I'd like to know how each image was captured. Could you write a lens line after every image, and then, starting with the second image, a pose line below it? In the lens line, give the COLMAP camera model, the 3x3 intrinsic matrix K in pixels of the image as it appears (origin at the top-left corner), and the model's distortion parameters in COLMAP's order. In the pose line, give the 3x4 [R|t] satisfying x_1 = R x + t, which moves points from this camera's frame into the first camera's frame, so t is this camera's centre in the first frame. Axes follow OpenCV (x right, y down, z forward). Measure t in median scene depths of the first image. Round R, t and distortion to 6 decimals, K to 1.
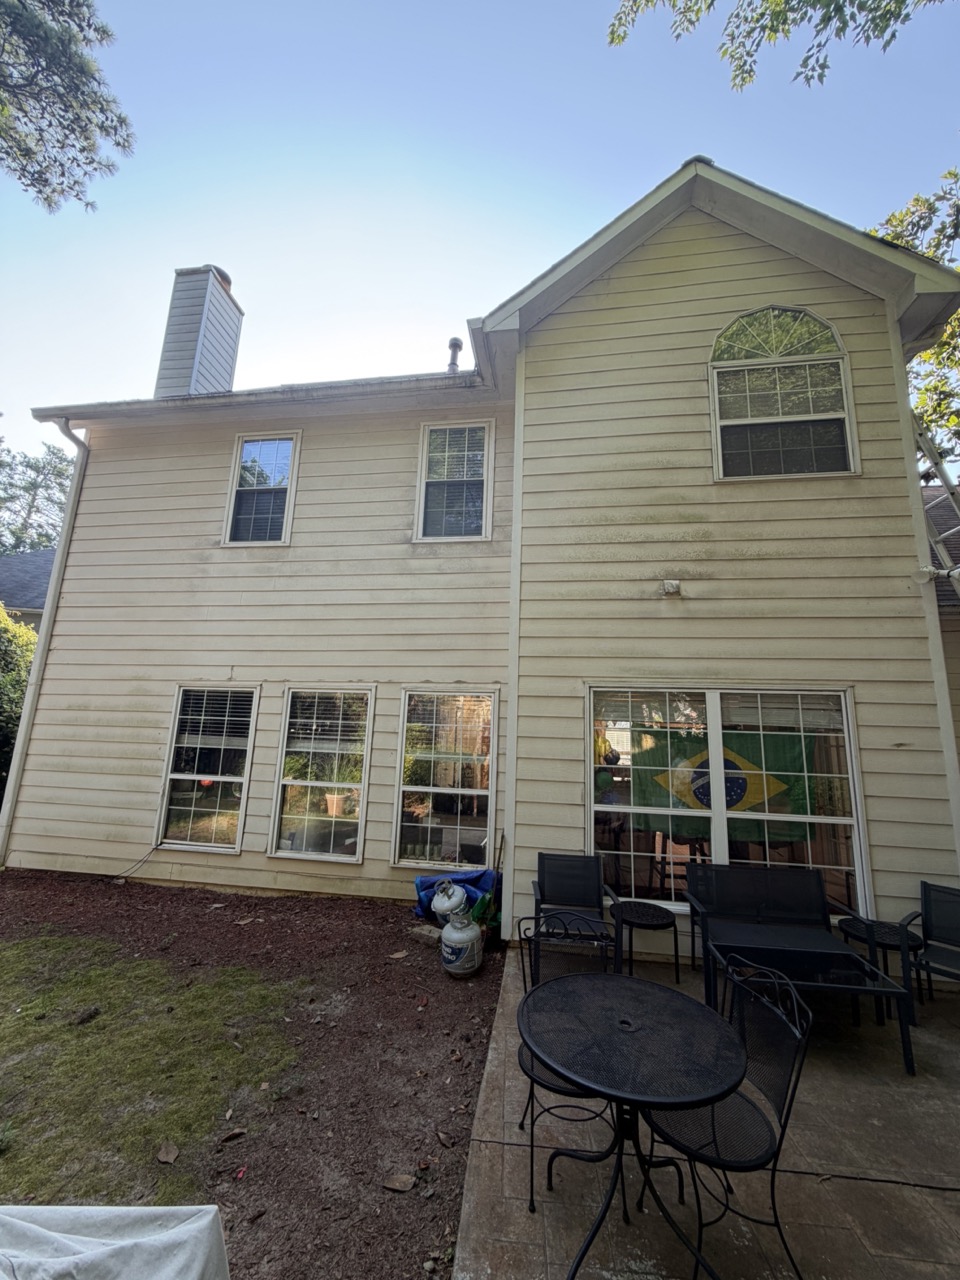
lens RADIAL K [[517.0, 0, 477.7], [0, 517.0, 635.3], [0, 0, 1]] dist [0.003132, -0.001868]
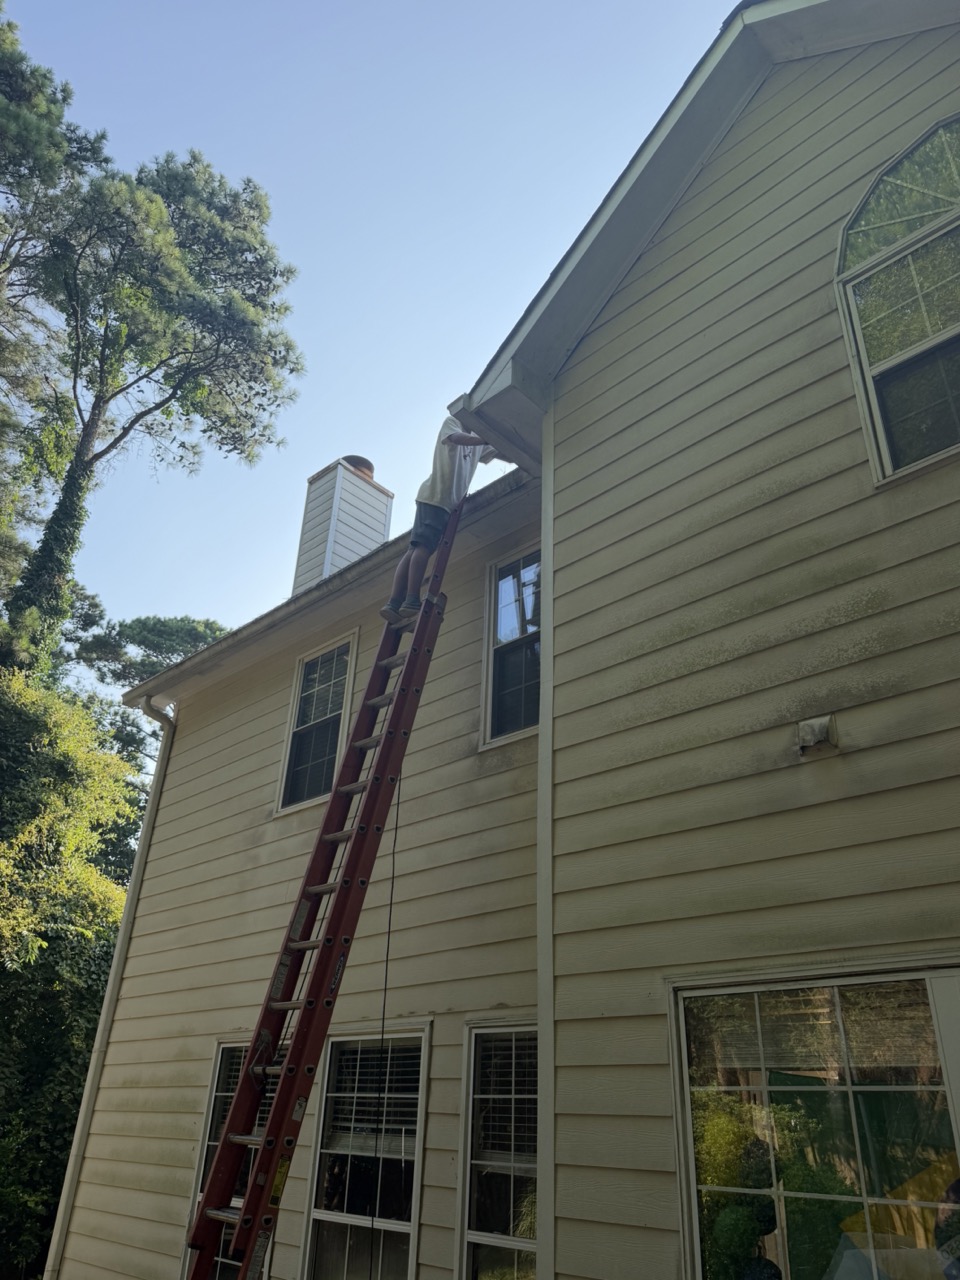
lens RADIAL K [[909.7, 0, 482.9], [0, 909.7, 641.1], [0, 0, 1]] dist [0.022259, -0.024104]
pose [[0.817636, -0.275384, -0.505603, 0.454137], [0.102486, 0.933778, -0.342862, 0.058432], [0.566540, 0.228519, 0.791714, 0.165095]]
